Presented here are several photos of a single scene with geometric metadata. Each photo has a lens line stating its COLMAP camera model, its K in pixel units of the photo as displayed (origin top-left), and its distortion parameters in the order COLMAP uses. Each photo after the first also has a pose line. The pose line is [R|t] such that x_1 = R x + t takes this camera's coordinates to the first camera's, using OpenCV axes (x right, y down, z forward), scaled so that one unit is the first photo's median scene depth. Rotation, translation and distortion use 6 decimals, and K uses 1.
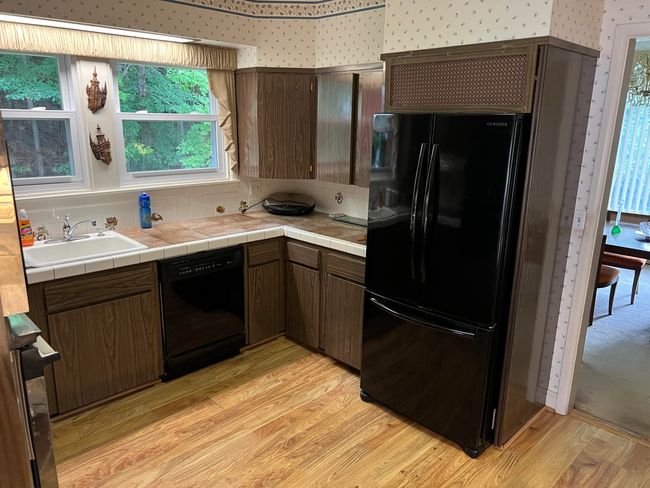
lens RADIAL K [[491.6, 0, 324.8], [0, 491.6, 240.8], [0, 0, 1]] dist [0.086355, -0.118460]
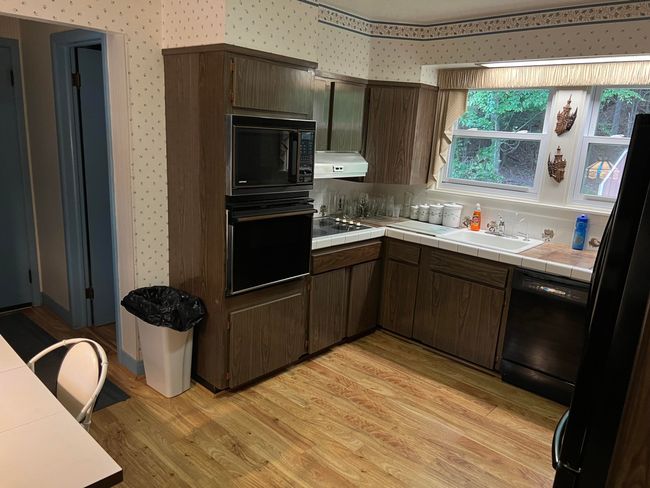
lens RADIAL K [[491.6, 0, 324.8], [0, 491.6, 240.8], [0, 0, 1]] dist [0.086355, -0.118460]
pose [[0.044208, 0.199044, -0.978993, 0.684843], [-0.295995, 0.938561, 0.177457, -0.079363], [0.954166, 0.281932, 0.100408, 0.465238]]
